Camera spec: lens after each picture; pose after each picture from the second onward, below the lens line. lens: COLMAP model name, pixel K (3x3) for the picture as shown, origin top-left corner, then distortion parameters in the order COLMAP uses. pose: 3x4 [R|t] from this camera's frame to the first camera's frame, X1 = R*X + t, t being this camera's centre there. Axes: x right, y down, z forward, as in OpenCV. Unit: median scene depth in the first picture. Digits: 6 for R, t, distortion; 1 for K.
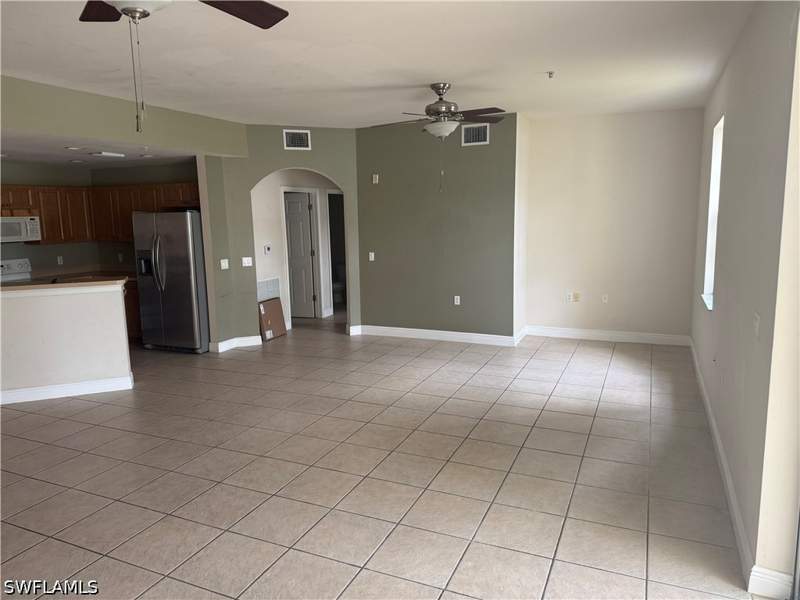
lens RADIAL K [[553.0, 0, 401.3], [0, 553.0, 294.8], [0, 0, 1]] dist [0.083280, -0.106017]
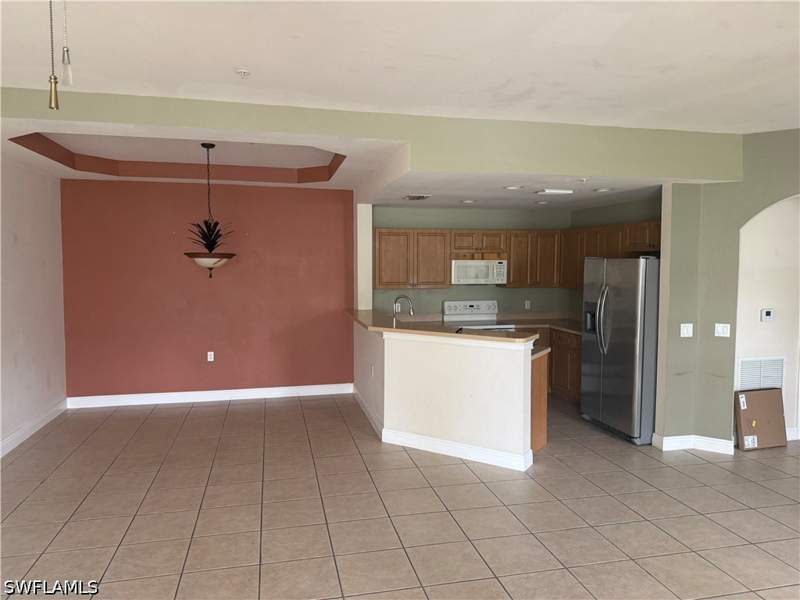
lens RADIAL K [[553.0, 0, 401.3], [0, 553.0, 294.8], [0, 0, 1]] dist [0.083280, -0.106017]
pose [[0.609650, 0.071618, -0.789429, 0.027401], [-0.130177, 0.991434, -0.010587, -0.044638], [0.781908, 0.109219, 0.613751, 0.259689]]
